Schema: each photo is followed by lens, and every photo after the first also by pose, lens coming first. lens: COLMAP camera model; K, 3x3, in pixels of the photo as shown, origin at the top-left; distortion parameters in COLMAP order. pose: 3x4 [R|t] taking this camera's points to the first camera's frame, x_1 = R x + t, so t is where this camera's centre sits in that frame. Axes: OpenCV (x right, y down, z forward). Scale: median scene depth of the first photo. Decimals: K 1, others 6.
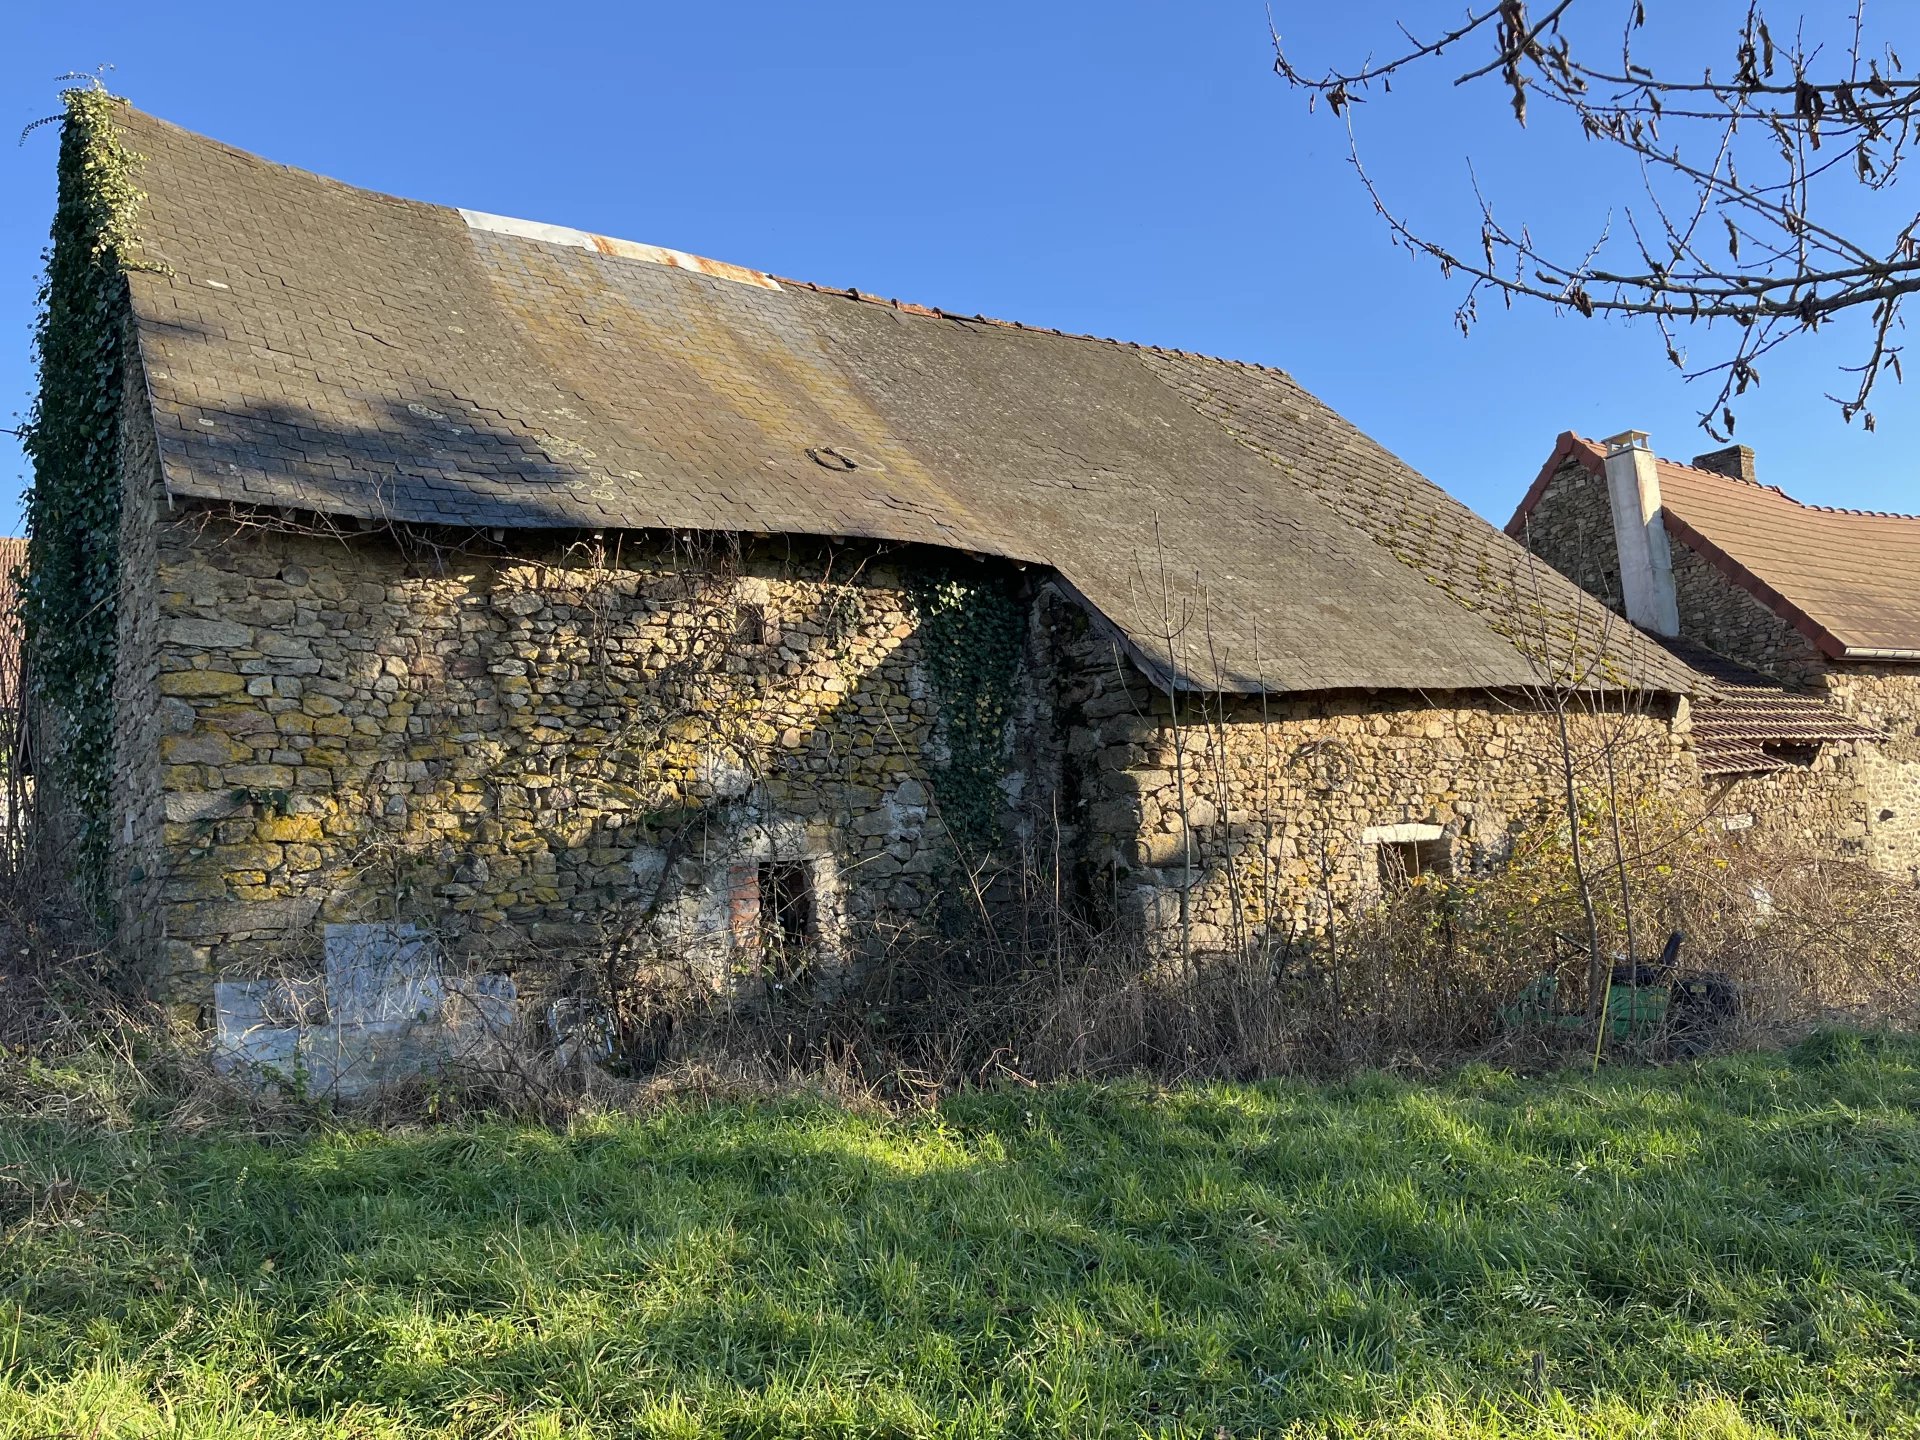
lens RADIAL K [[1430.2, 0, 962.7], [0, 1430.2, 706.2], [0, 0, 1]] dist [0.096381, -0.128769]
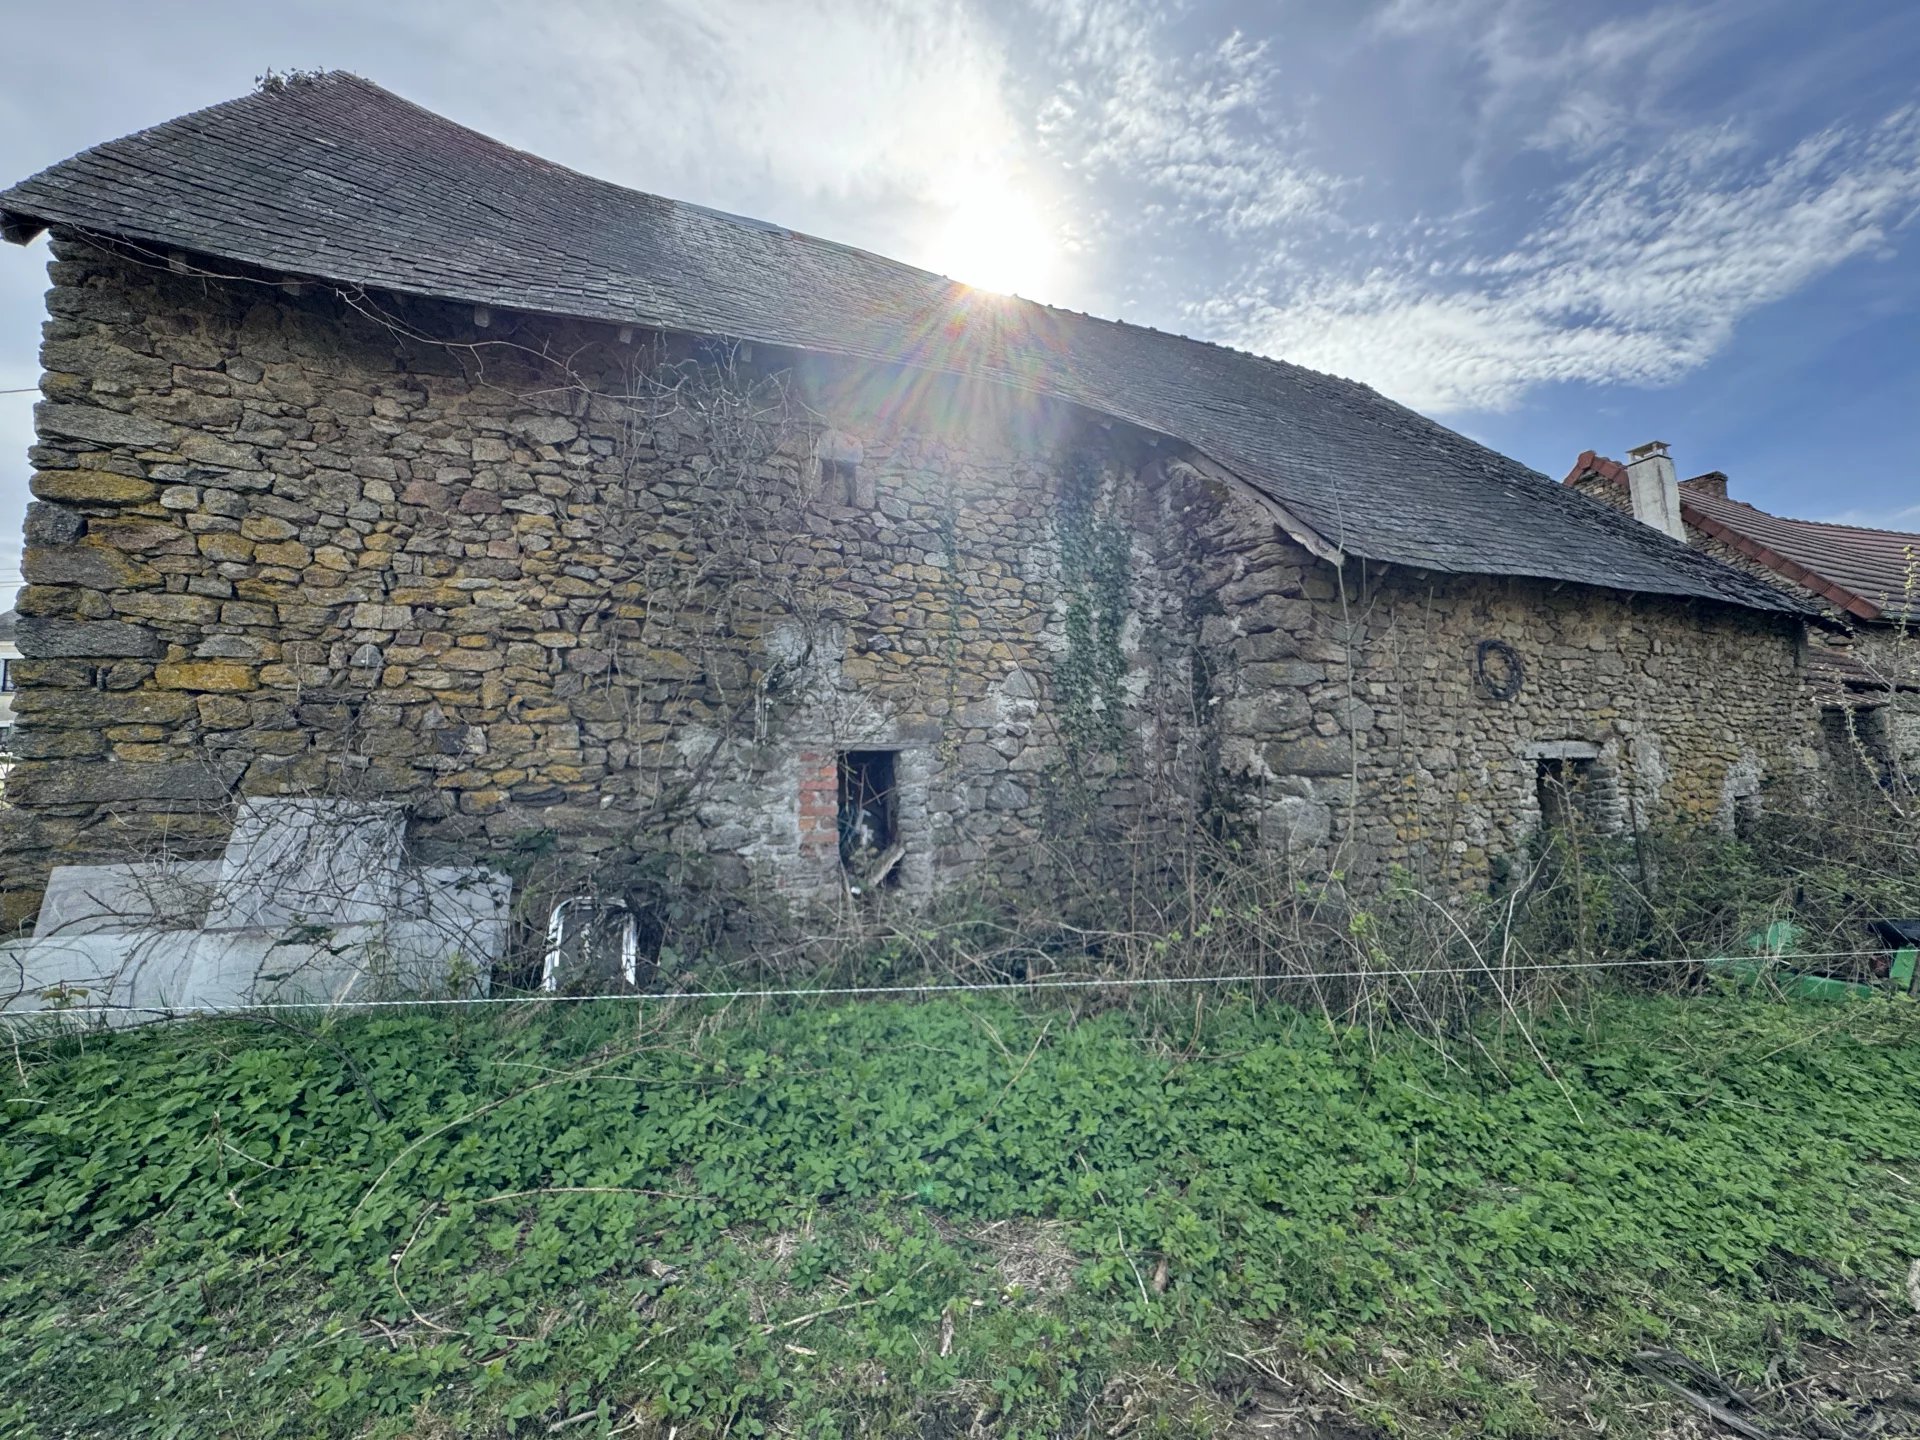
lens RADIAL K [[762.6, 0, 960.0], [0, 762.6, 720.0], [0, 0, 1]] dist [-0.007248, 0.000146]
pose [[0.981379, 0.030614, -0.189627, 0.019818], [-0.022138, 0.998666, 0.046655, 0.065798], [0.190802, -0.041588, 0.980747, 0.545618]]
